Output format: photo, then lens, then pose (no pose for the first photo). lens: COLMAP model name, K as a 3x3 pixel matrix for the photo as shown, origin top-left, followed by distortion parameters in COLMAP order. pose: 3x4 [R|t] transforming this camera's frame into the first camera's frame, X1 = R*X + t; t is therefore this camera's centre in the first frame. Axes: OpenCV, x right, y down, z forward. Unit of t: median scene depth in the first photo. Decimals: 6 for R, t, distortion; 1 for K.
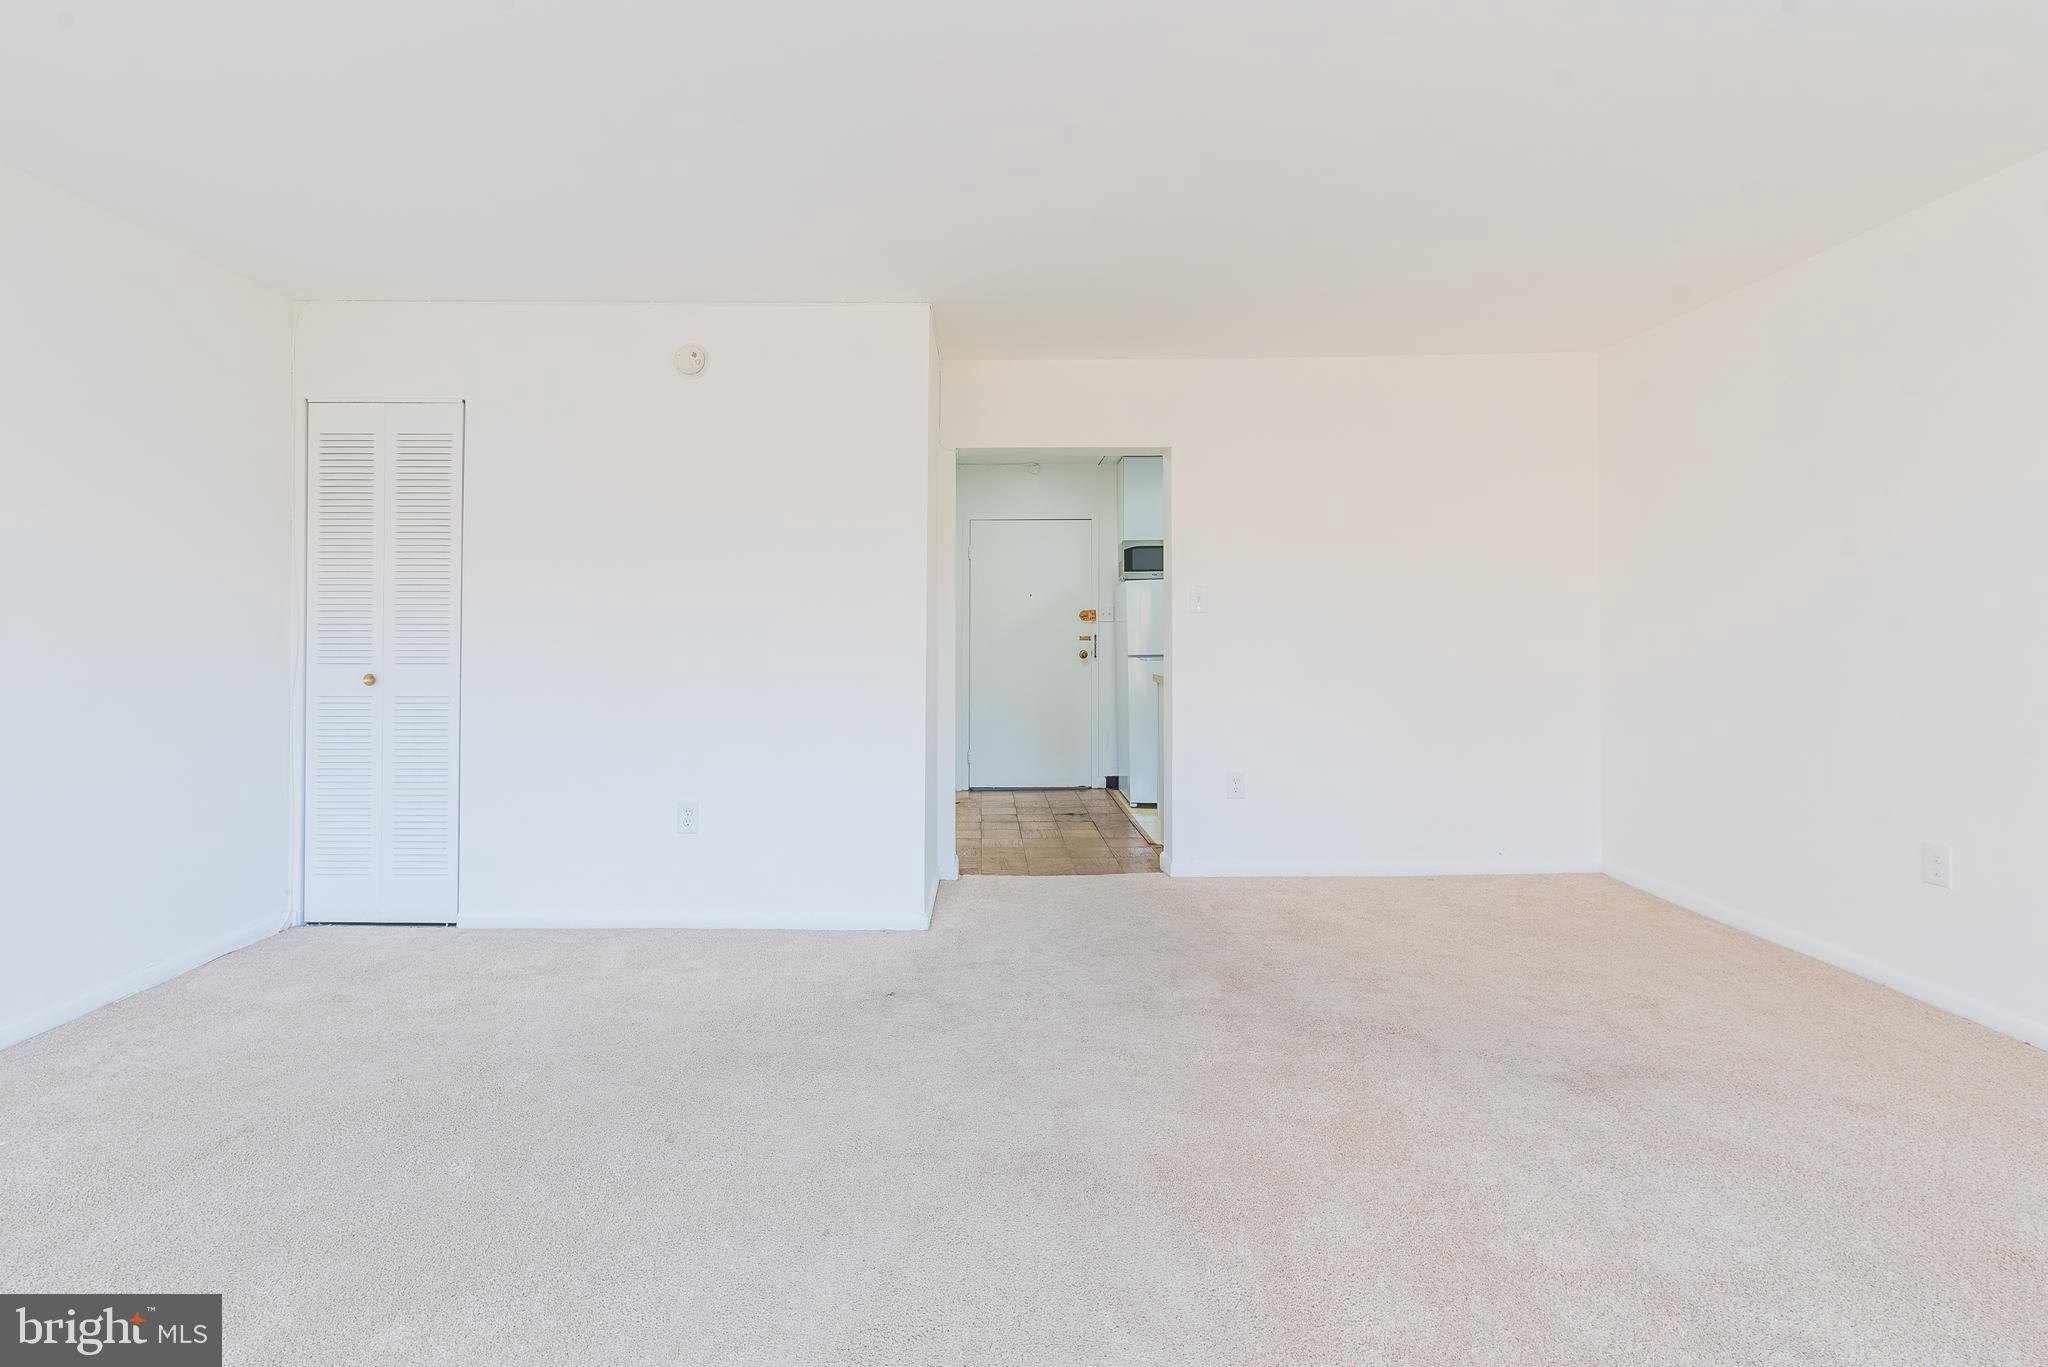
lens RADIAL K [[915.2, 0, 1024.0], [0, 915.2, 627.8], [0, 0, 1]] dist [0.013865, 0.000299]
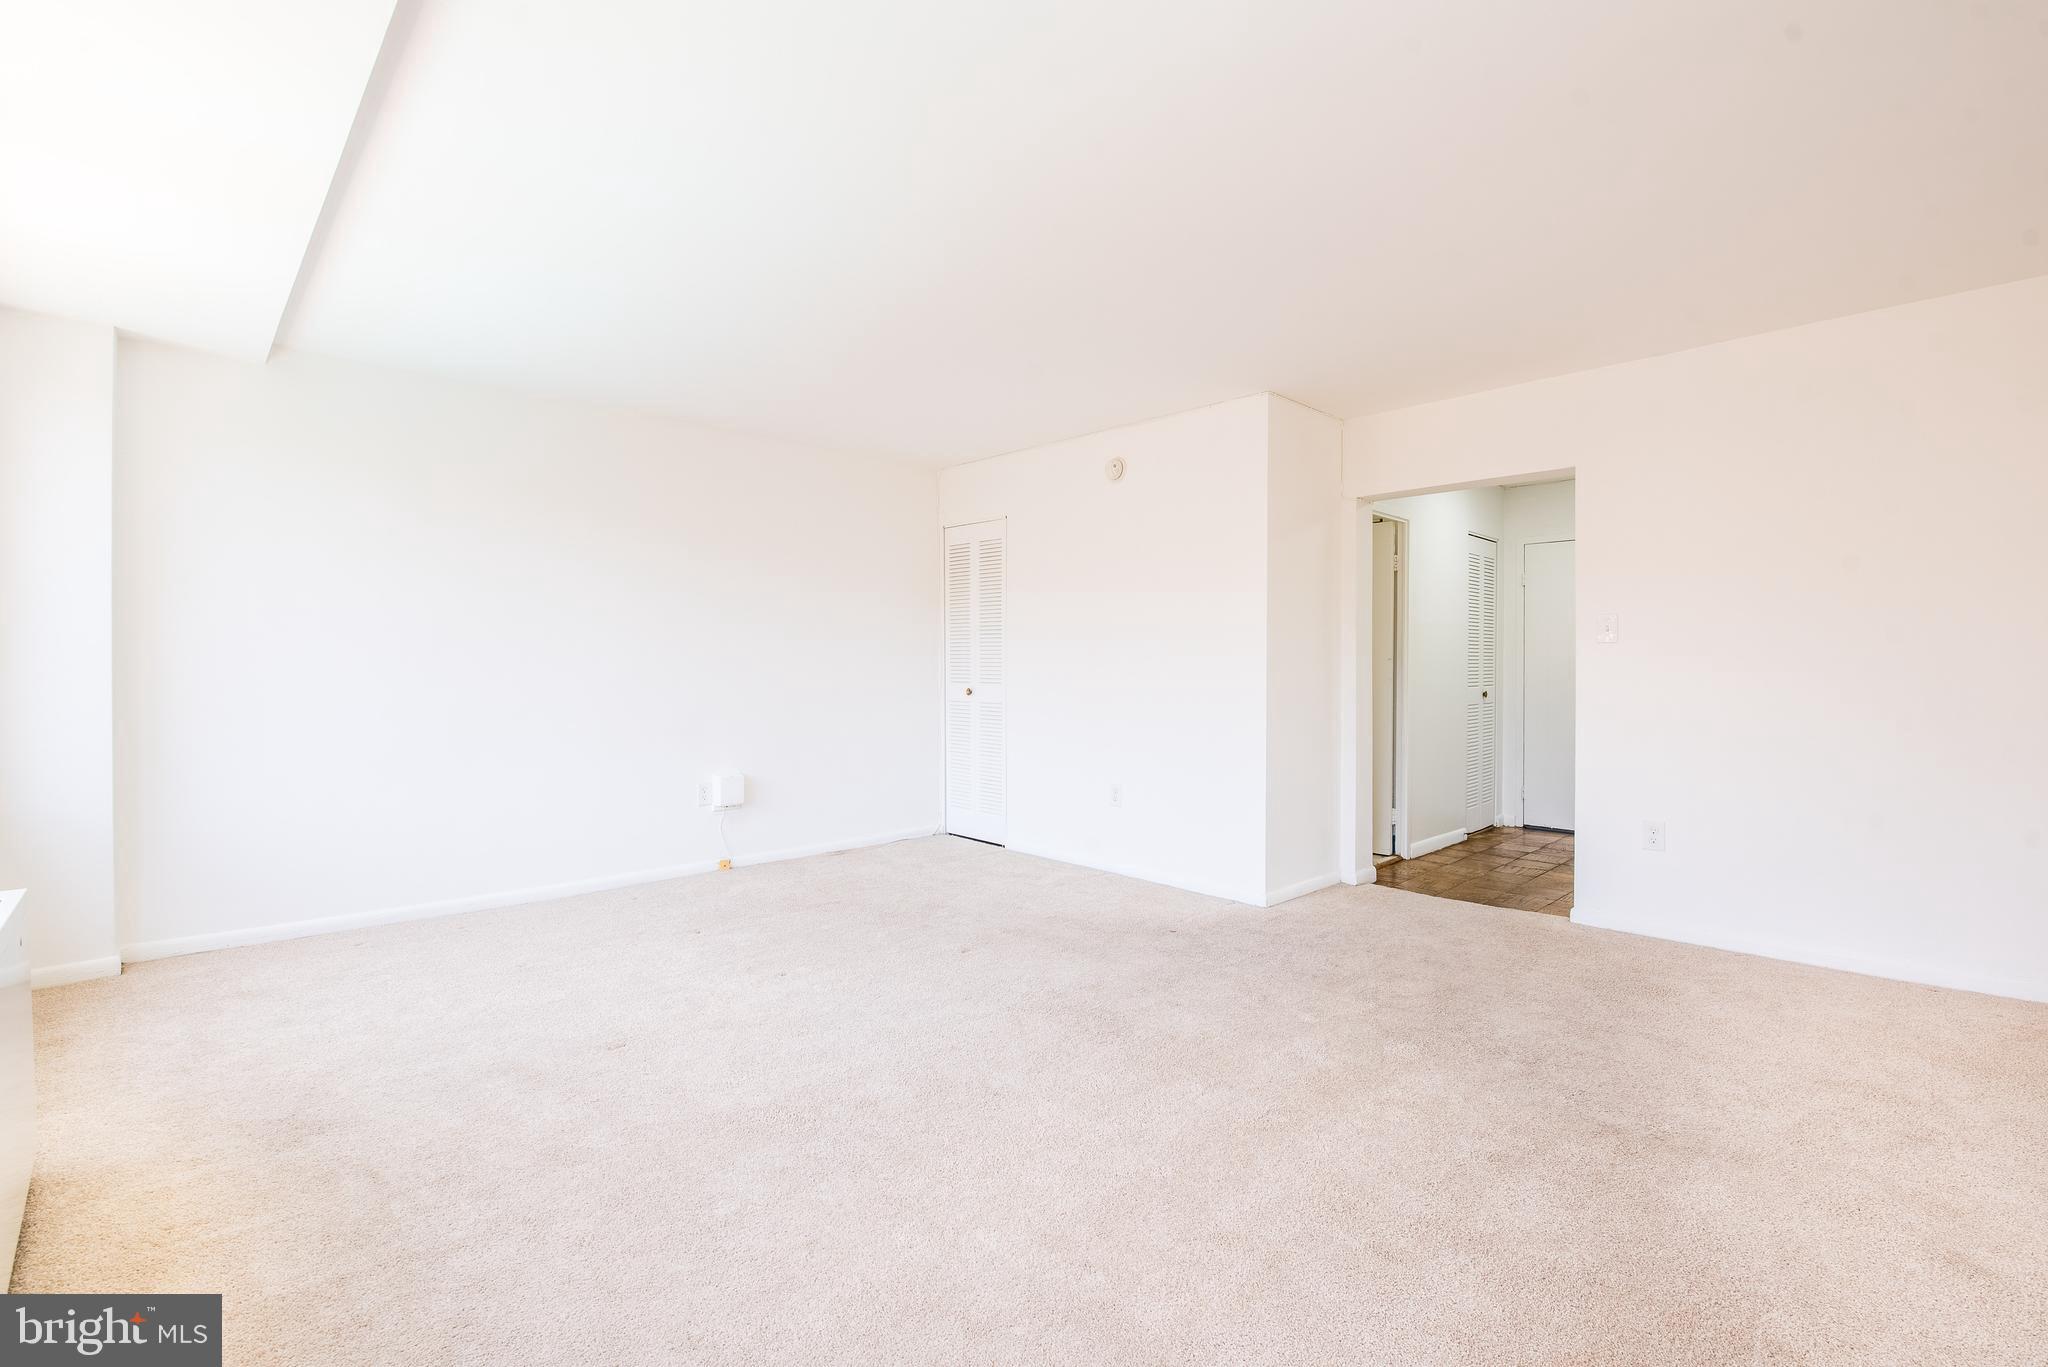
lens RADIAL K [[874.6, 0, 1014.5], [0, 874.6, 687.0], [0, 0, 1]] dist [0.001027, -0.000421]
pose [[0.704012, 0.021801, -0.709853, 0.467853], [0.002021, 0.999463, 0.032700, -0.003693], [0.710185, -0.024456, 0.703590, -0.051584]]
